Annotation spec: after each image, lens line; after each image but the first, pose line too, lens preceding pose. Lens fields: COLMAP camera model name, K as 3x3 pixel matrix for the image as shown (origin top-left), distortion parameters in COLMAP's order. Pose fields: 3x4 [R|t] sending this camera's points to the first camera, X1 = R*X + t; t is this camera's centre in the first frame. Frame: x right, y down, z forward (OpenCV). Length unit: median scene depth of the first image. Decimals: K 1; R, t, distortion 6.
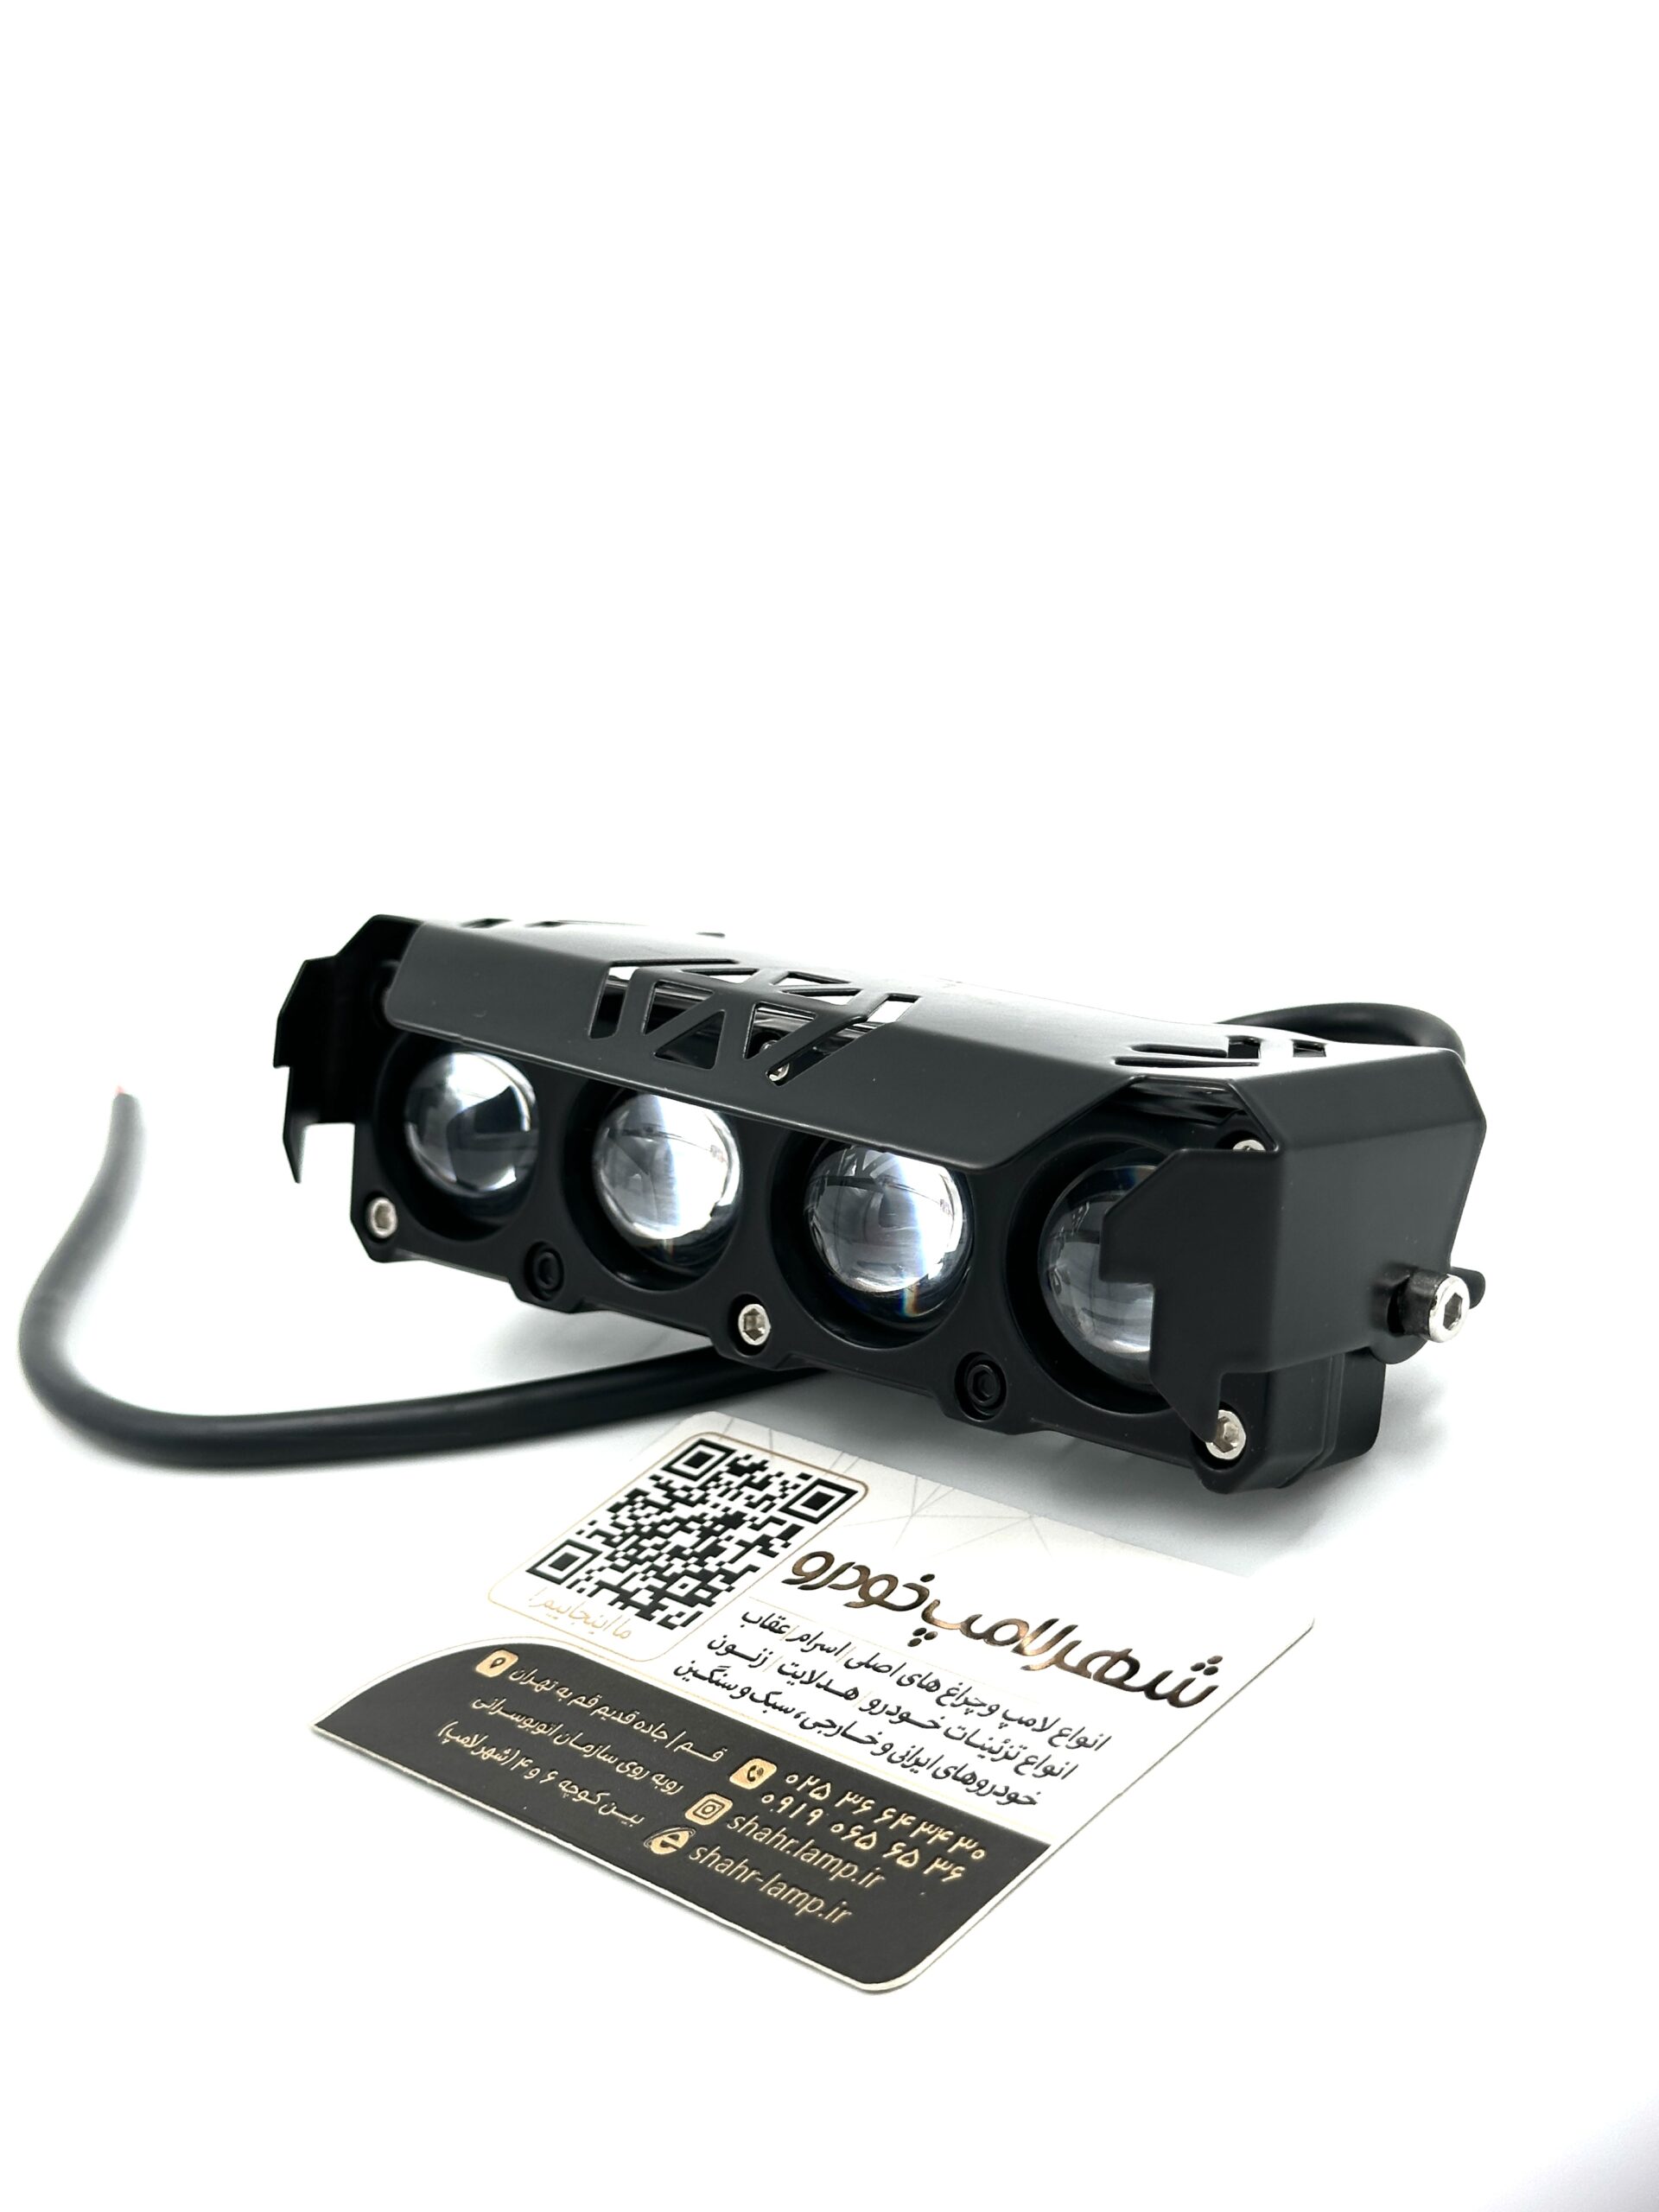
lens RADIAL K [[3216.0, 0, 829.4], [0, 3216.0, 1115.3], [0, 0, 1]] dist [0.184727, 0.000000]
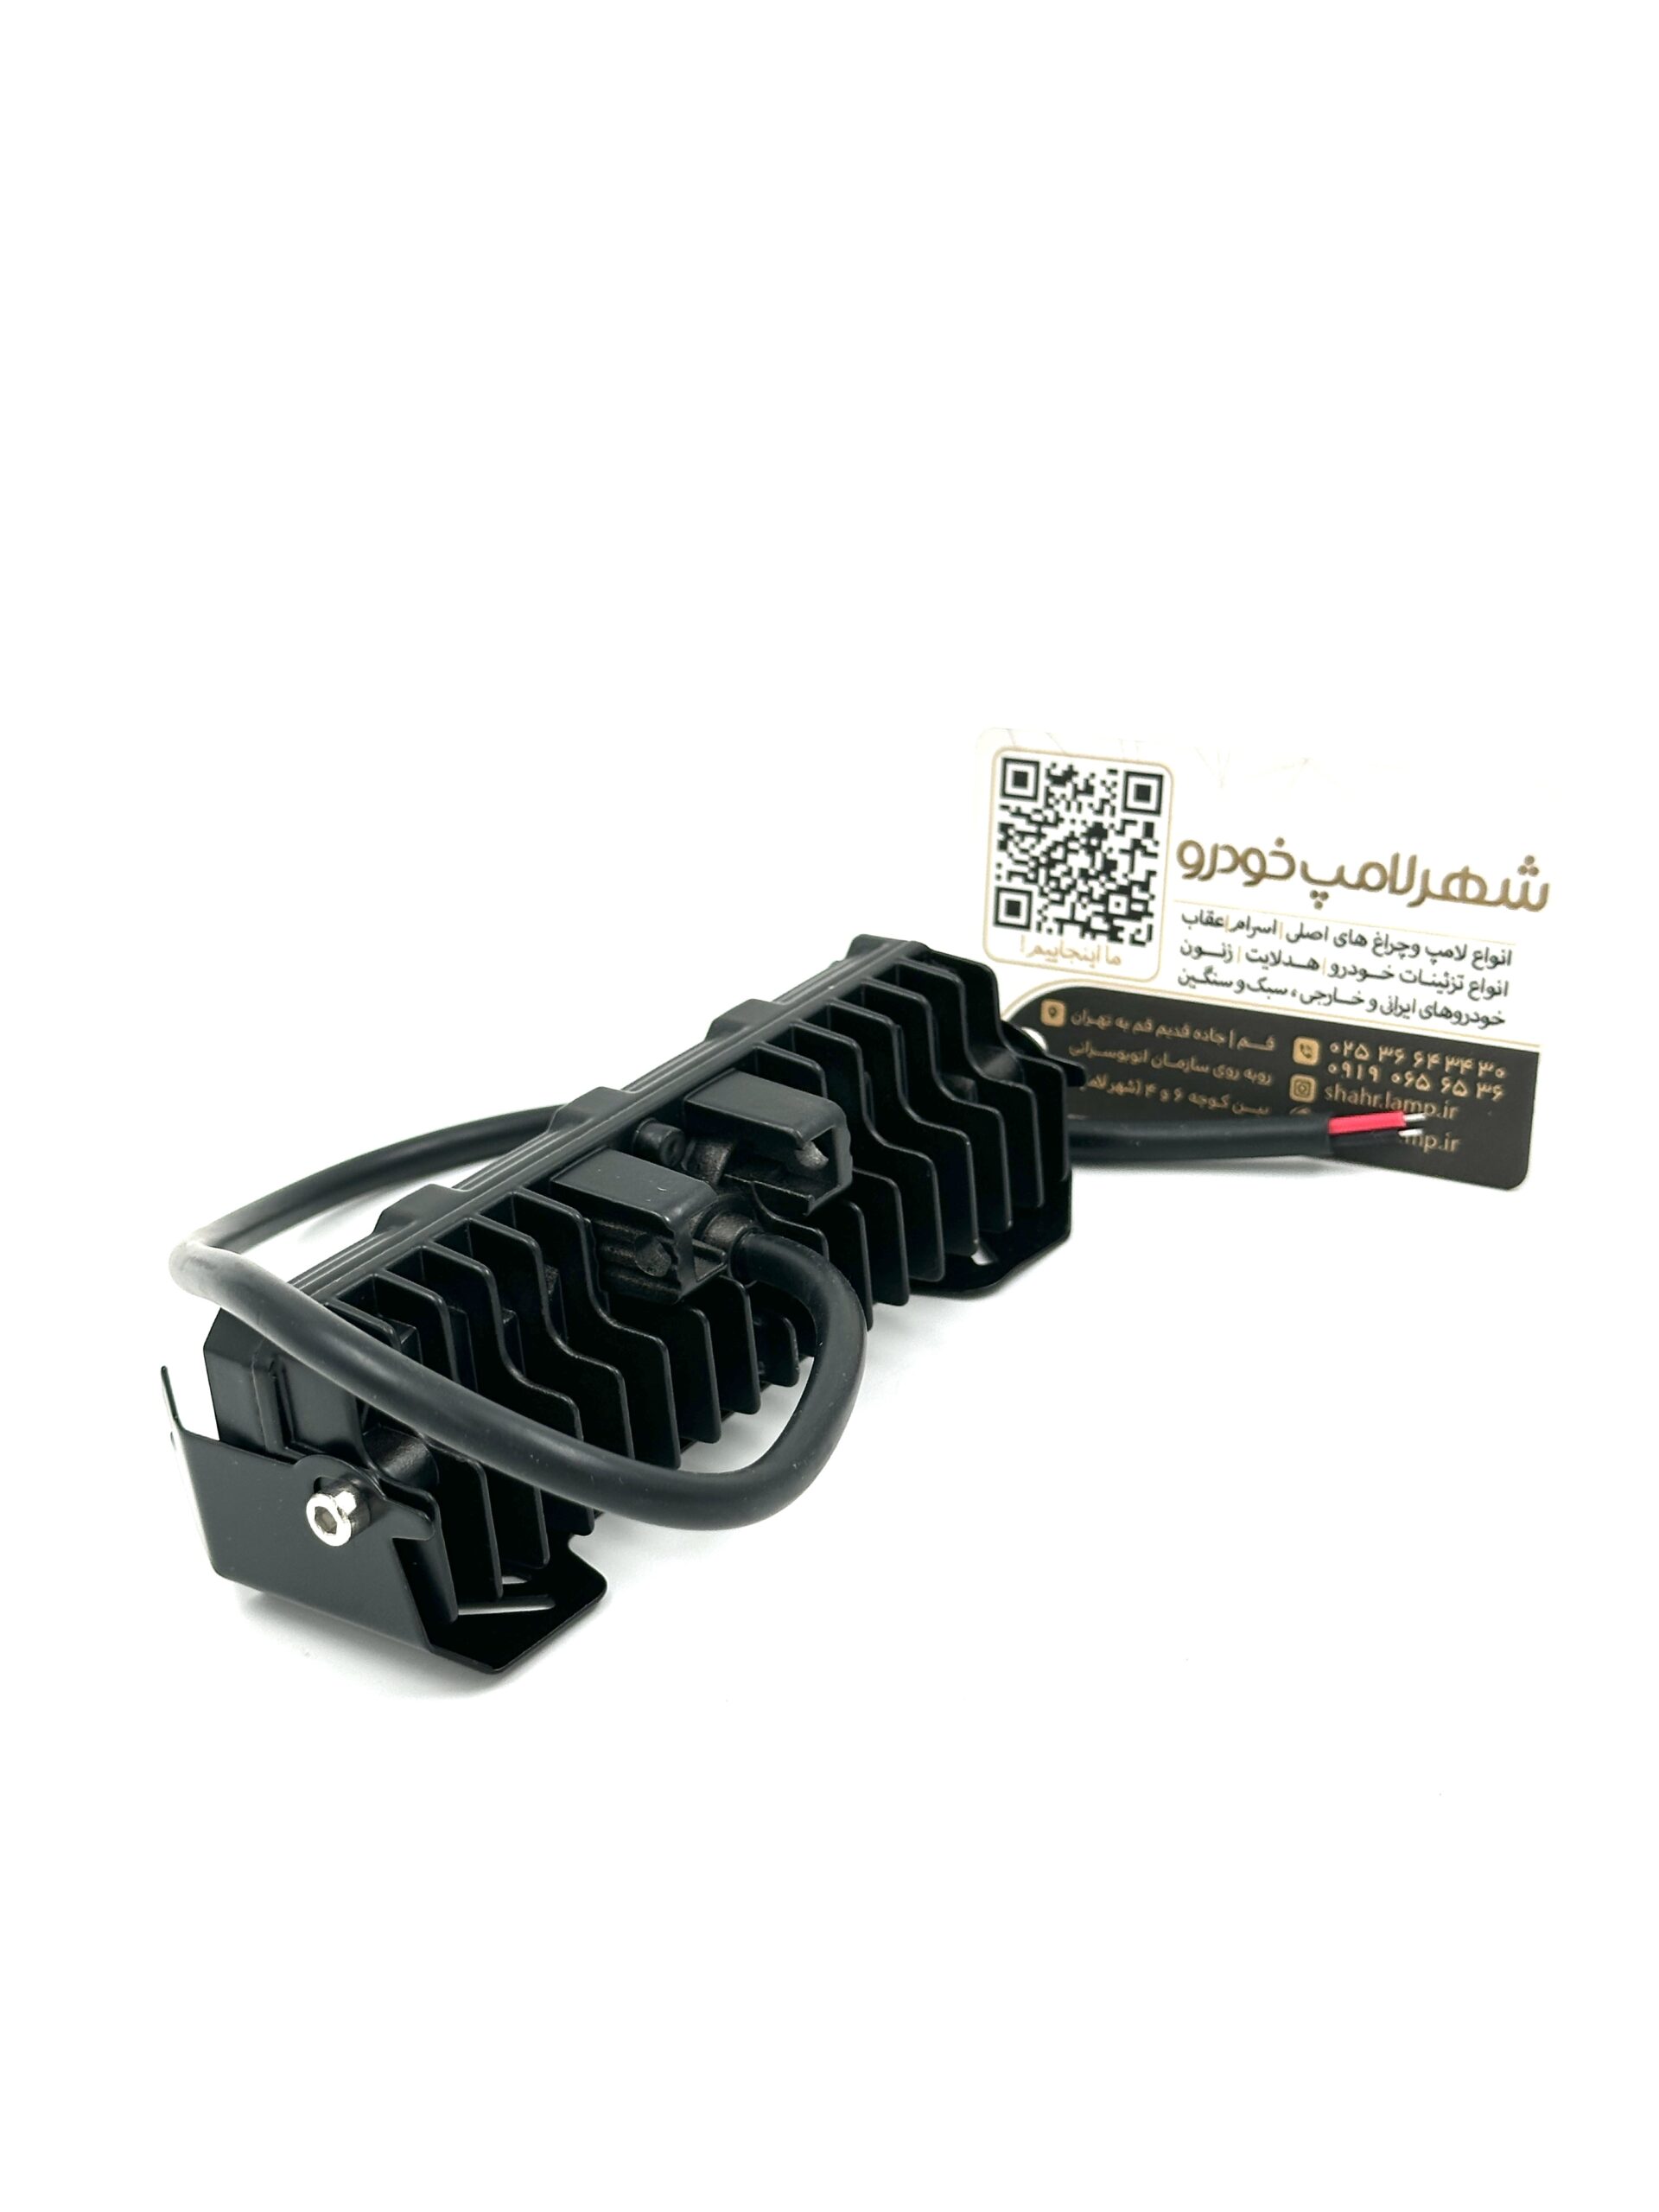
lens RADIAL K [[3216.0, 0, 824.9], [0, 3216.0, 1104.0], [0, 0, 1]] dist [0.184727, 0.000000]
pose [[0.744708, -0.630837, -0.217842, 0.122809], [0.489736, 0.294794, 0.820521, -1.142791], [-0.453397, -0.717733, 0.528479, 0.230174]]
